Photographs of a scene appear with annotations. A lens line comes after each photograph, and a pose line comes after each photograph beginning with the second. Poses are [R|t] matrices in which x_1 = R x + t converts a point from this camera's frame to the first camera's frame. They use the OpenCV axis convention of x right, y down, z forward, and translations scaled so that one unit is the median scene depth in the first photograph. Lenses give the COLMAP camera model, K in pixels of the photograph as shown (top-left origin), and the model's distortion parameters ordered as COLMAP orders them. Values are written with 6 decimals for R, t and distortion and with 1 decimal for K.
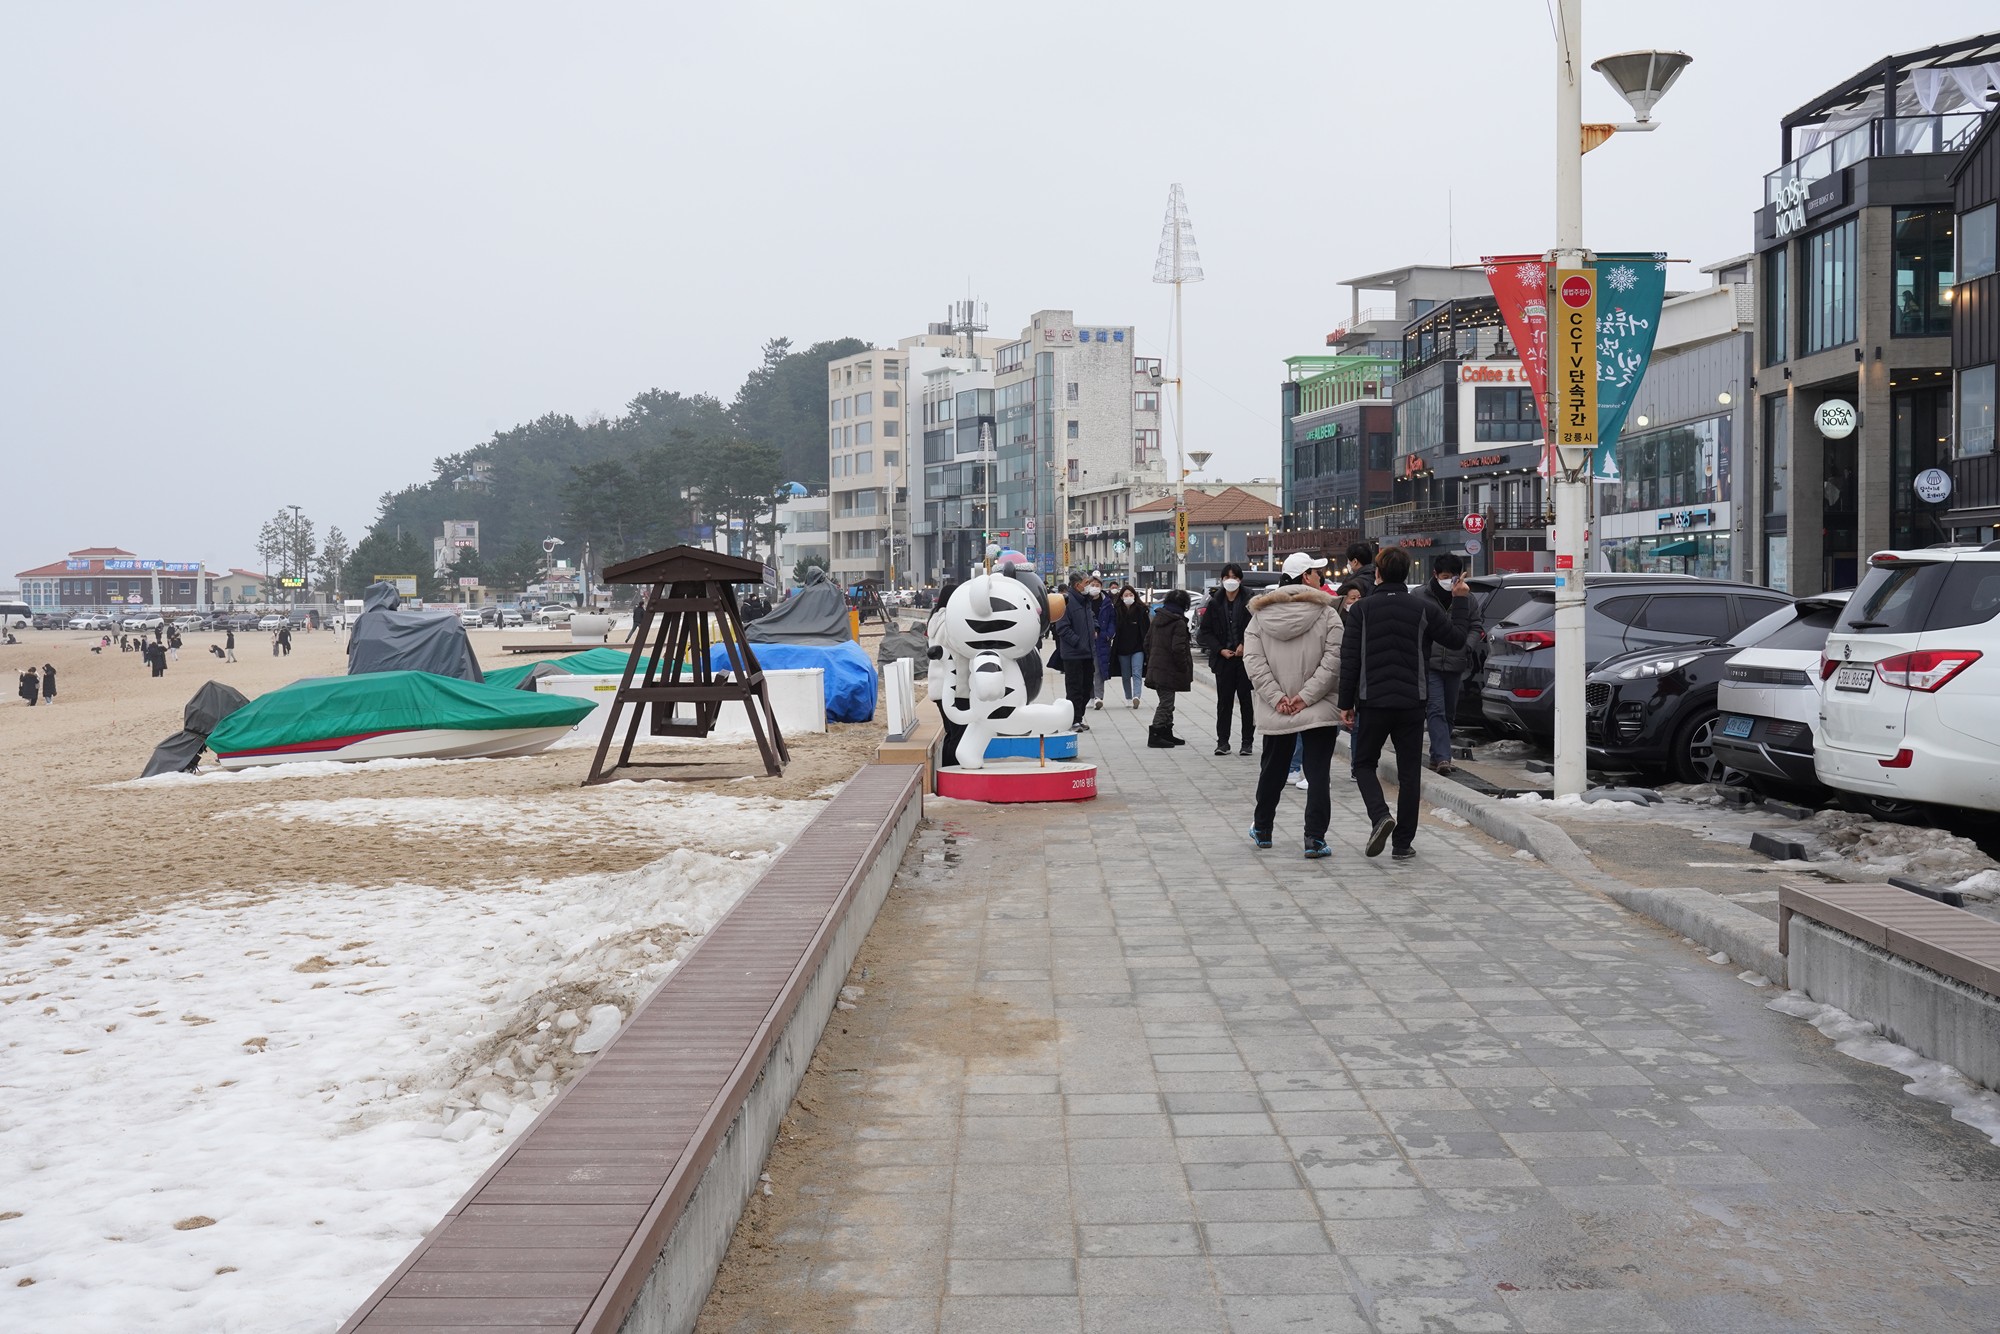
lens RADIAL K [[2460.0, 0, 998.1], [0, 2460.0, 671.7], [0, 0, 1]] dist [0.016695, 0.000000]
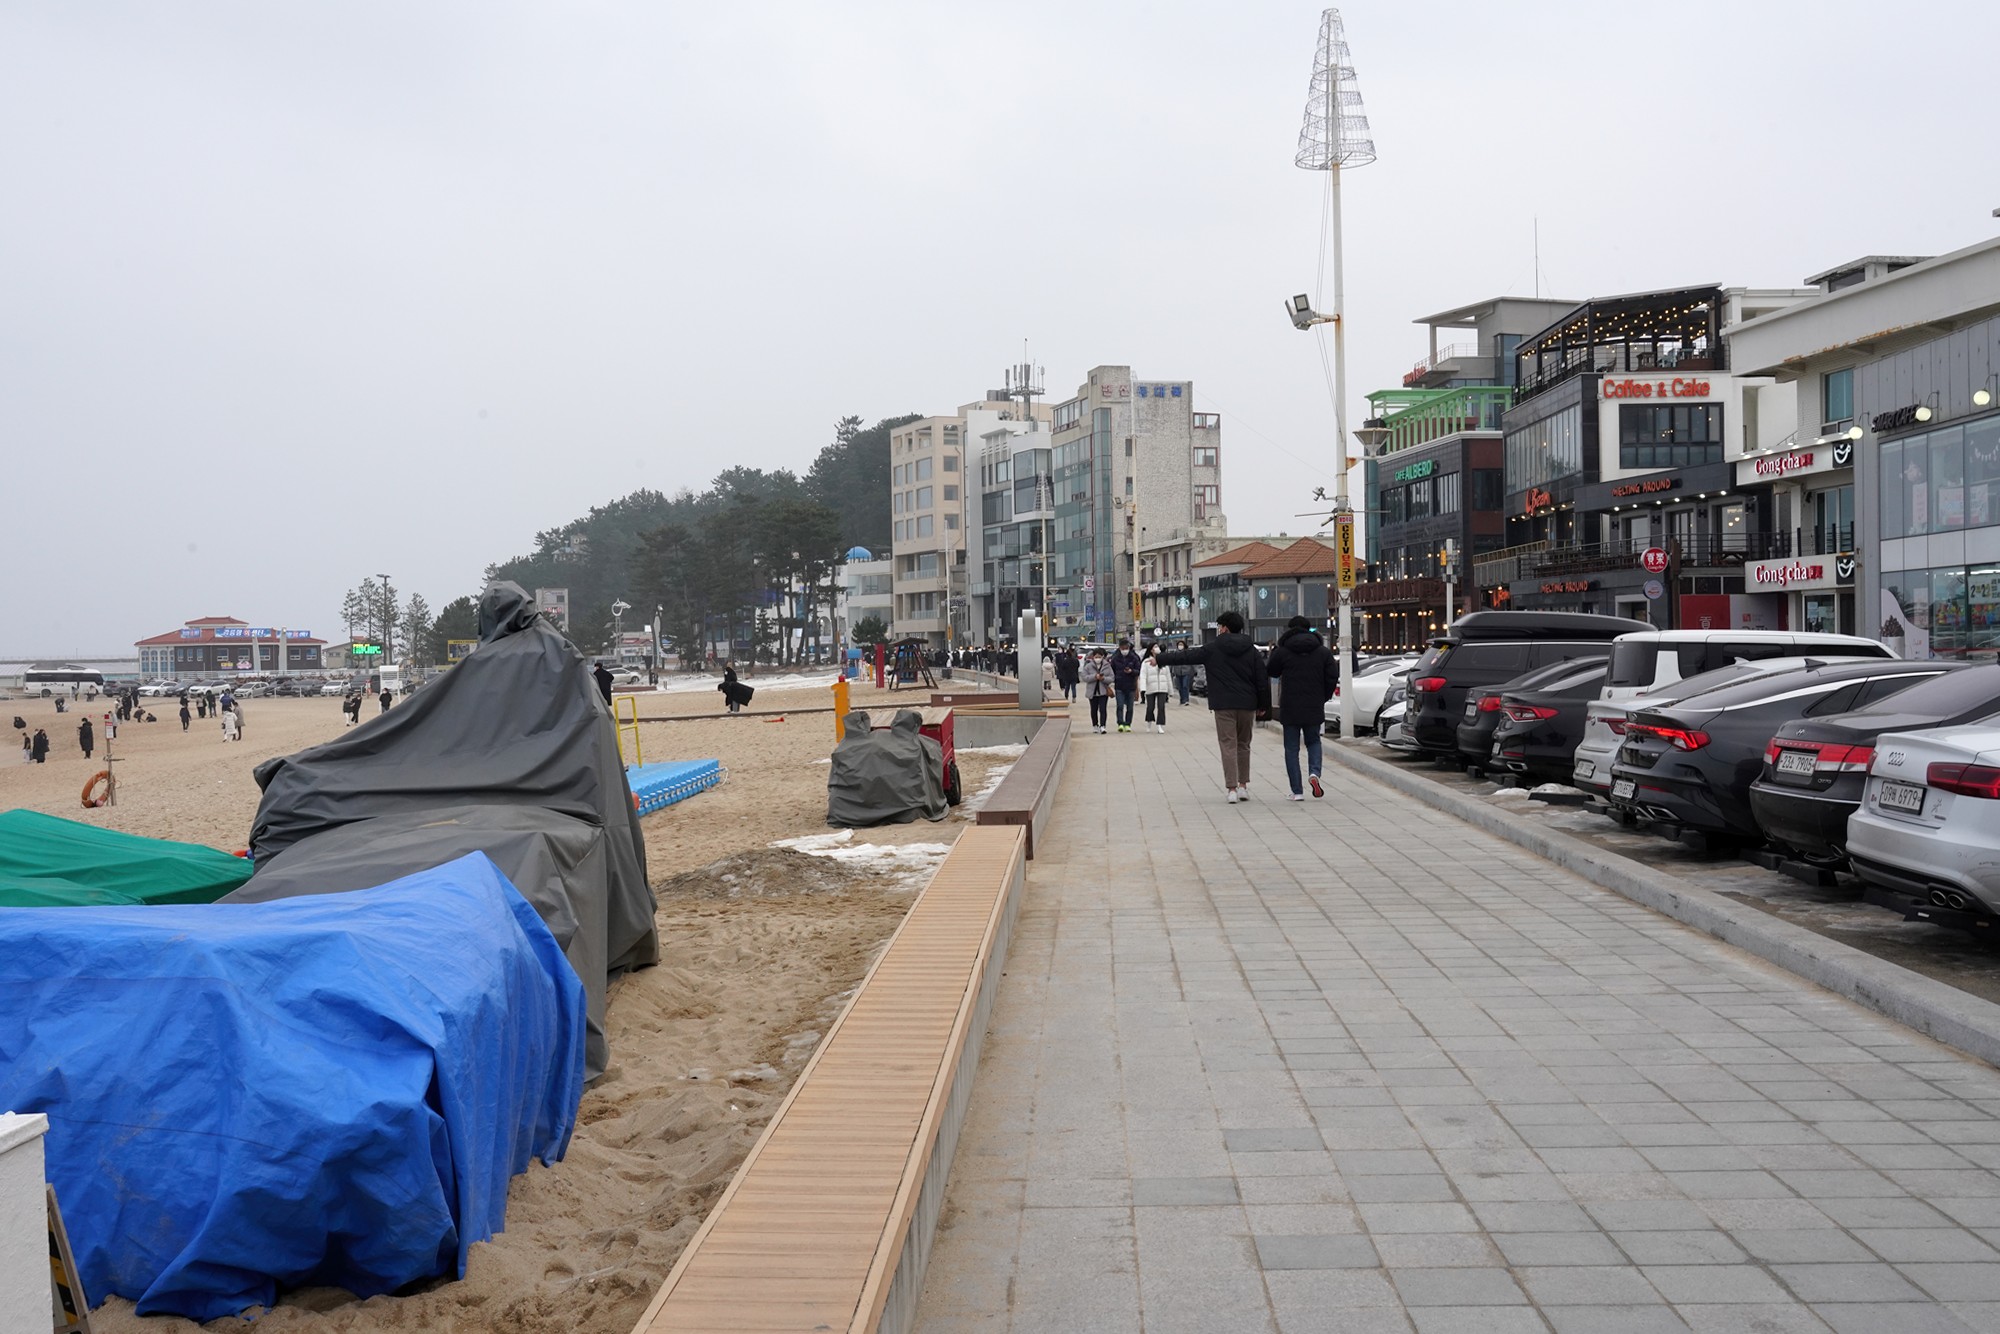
lens RADIAL K [[2153.5, 0, 995.0], [0, 2153.5, 668.4], [0, 0, 1]] dist [0.012679, 0.000000]
pose [[0.999550, -0.008712, -0.028702, -0.000059], [0.008009, 0.999668, -0.024492, -0.004497], [0.028905, 0.024251, 0.999288, 0.136425]]
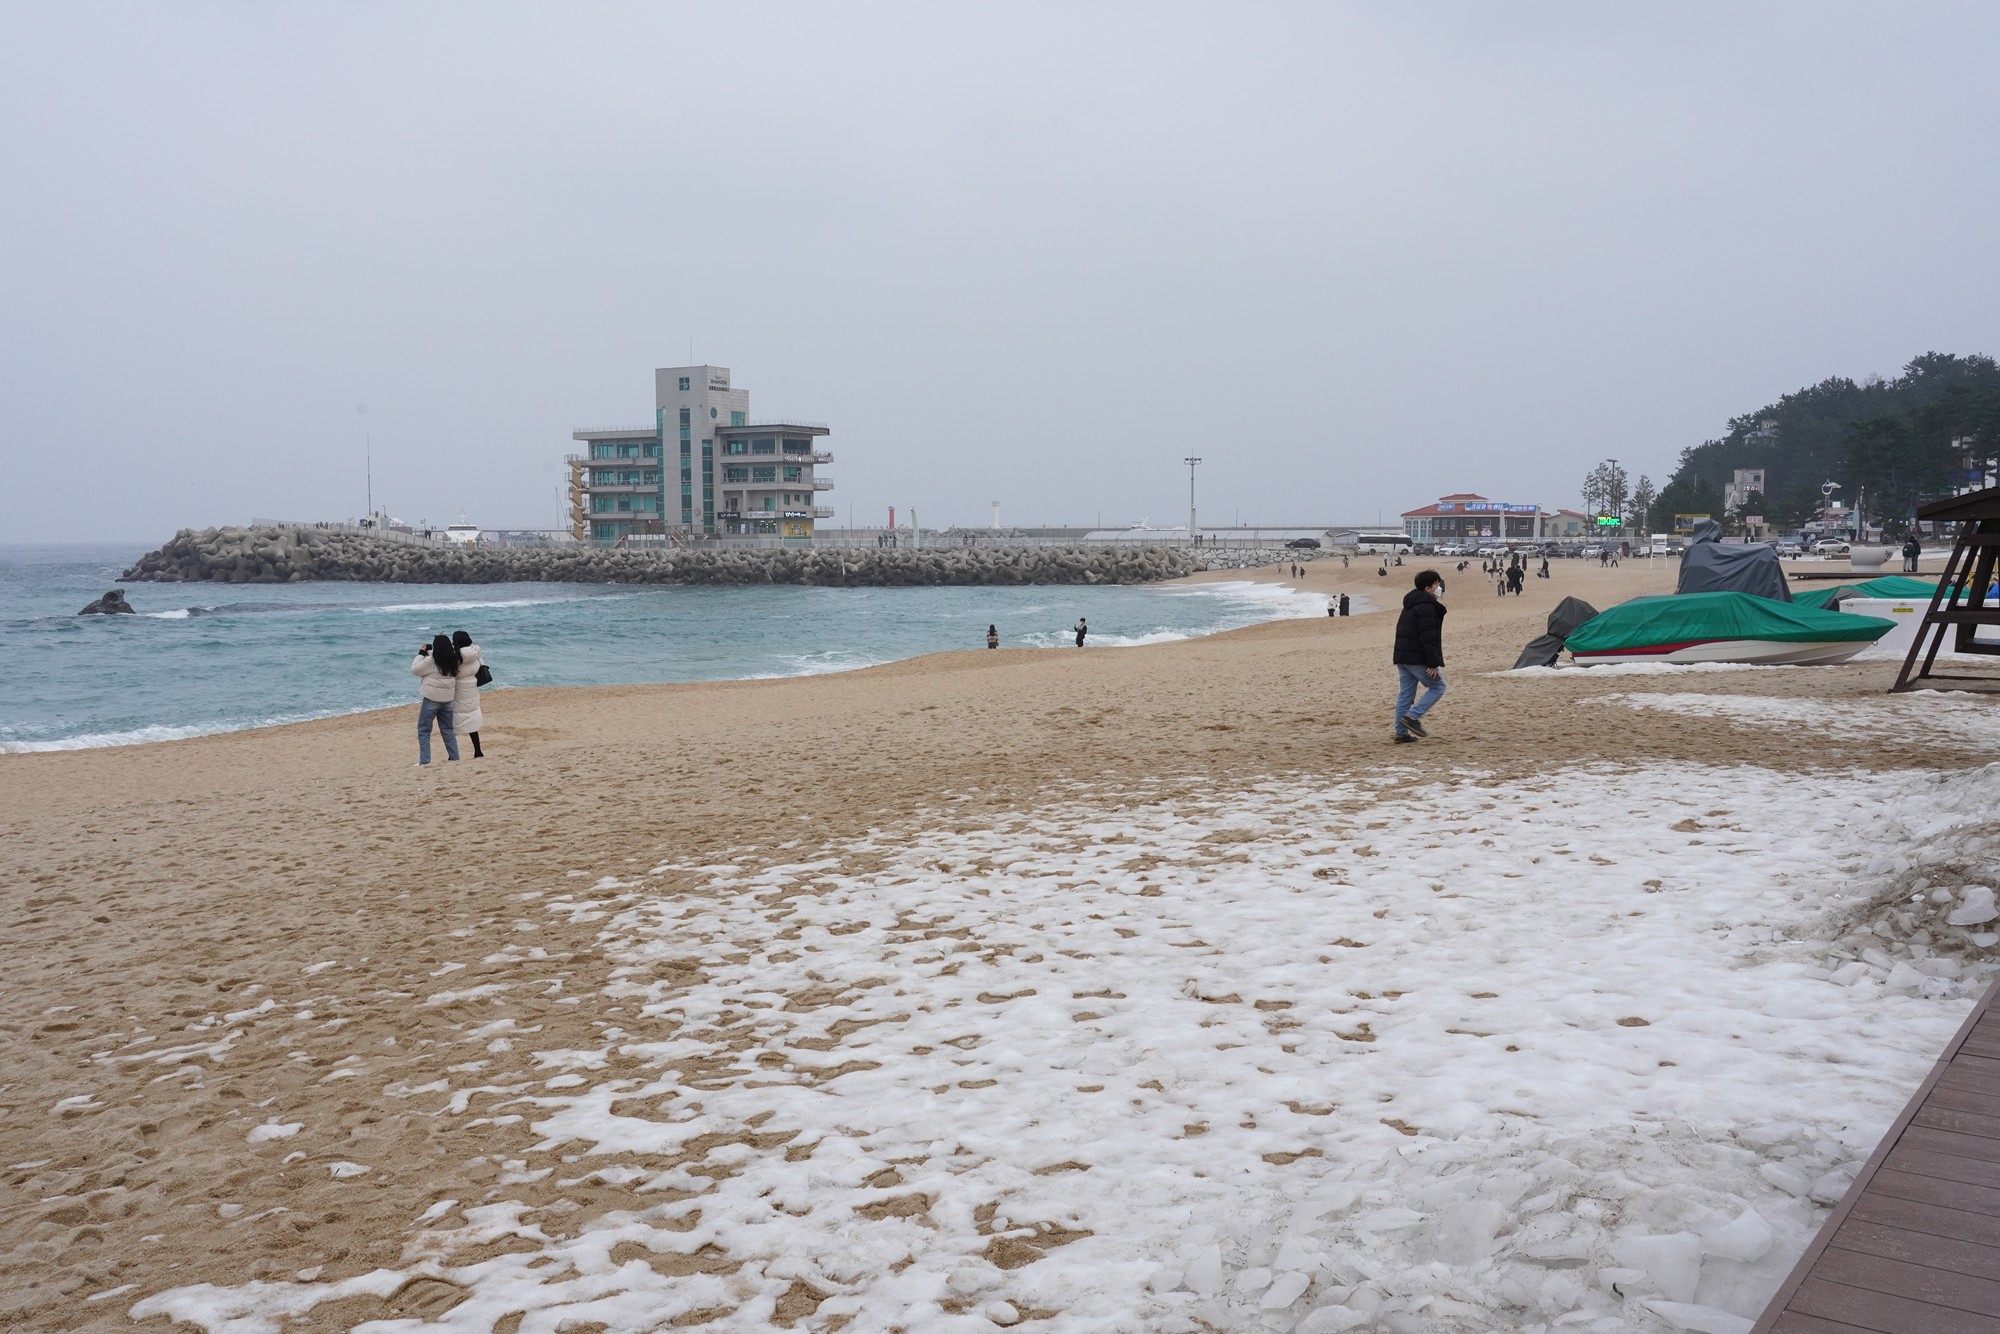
lens RADIAL K [[1894.0, 0, 944.4], [0, 1894.0, 713.8], [0, 0, 1]] dist [-0.014285, 0.000000]
pose [[0.817784, 0.057300, -0.572666, -0.002455], [-0.019498, 0.997219, 0.071935, 0.000028], [0.575195, -0.047661, 0.816627, 0.000094]]
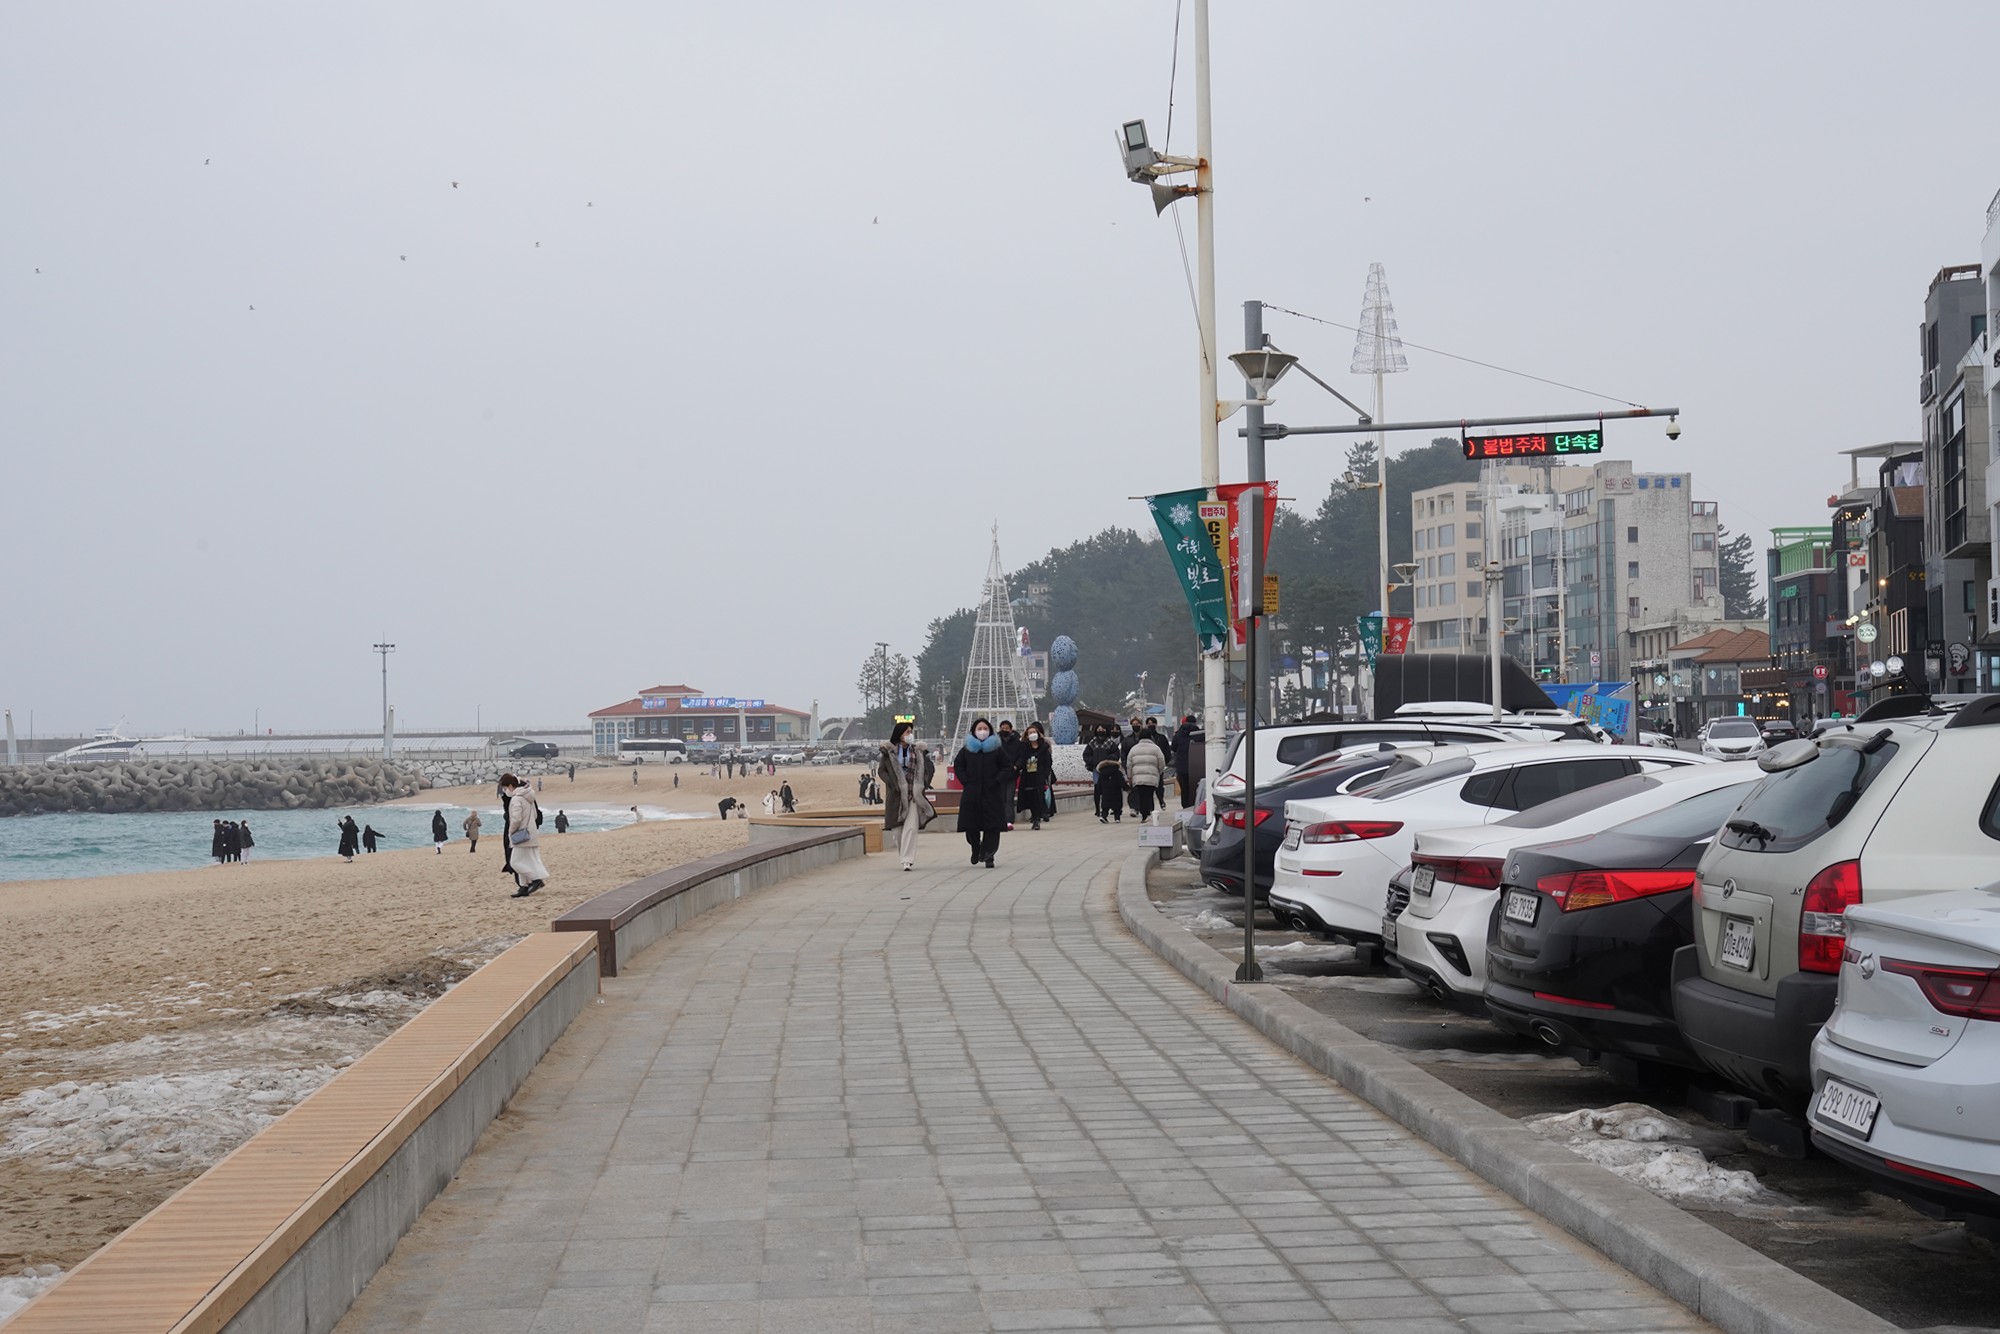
lens RADIAL K [[3396.6, 0, 1006.3], [0, 3396.6, 669.8], [0, 0, 1]] dist [0.002588, 0.000000]
pose [[0.980751, -0.013502, -0.194793, 0.050310], [0.004087, 0.998807, -0.048654, 0.016808], [0.195218, 0.046922, 0.979637, -0.511951]]
